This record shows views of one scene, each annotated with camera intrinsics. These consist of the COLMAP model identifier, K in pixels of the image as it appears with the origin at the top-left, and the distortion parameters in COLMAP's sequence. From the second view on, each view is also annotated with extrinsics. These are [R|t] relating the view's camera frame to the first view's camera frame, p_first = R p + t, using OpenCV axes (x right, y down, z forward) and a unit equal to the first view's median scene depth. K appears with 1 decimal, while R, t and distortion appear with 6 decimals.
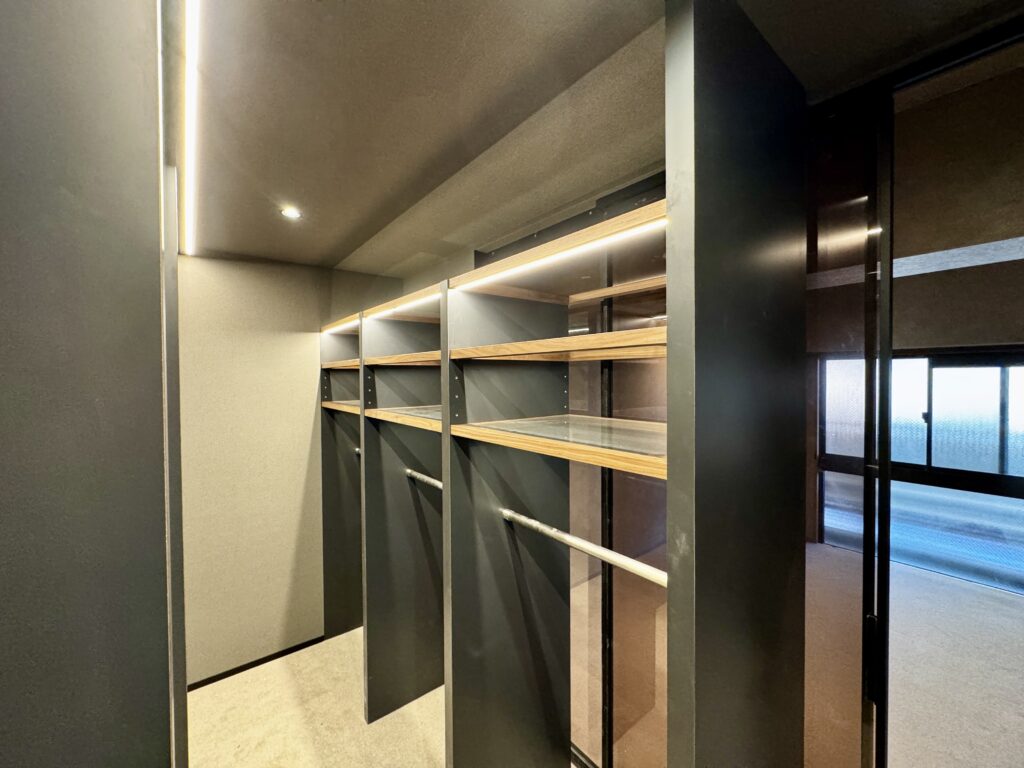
lens RADIAL K [[407.9, 0, 510.7], [0, 407.9, 383.9], [0, 0, 1]] dist [-0.002538, 0.000244]
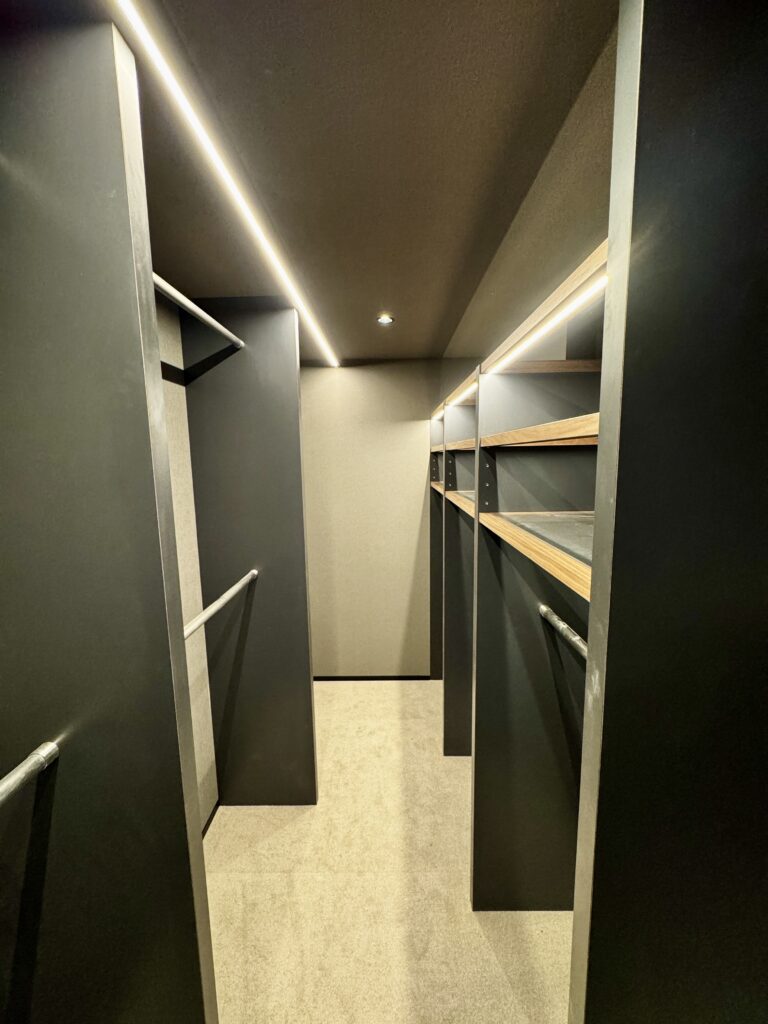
lens RADIAL K [[407.9, 0, 383.3], [0, 407.9, 513.6], [0, 0, 1]] dist [-0.002538, 0.000244]
pose [[0.775879, 0.079992, -0.625789, 0.205039], [0.001592, 0.991678, 0.128736, -0.018611], [0.630879, -0.100880, 0.769295, 0.045829]]
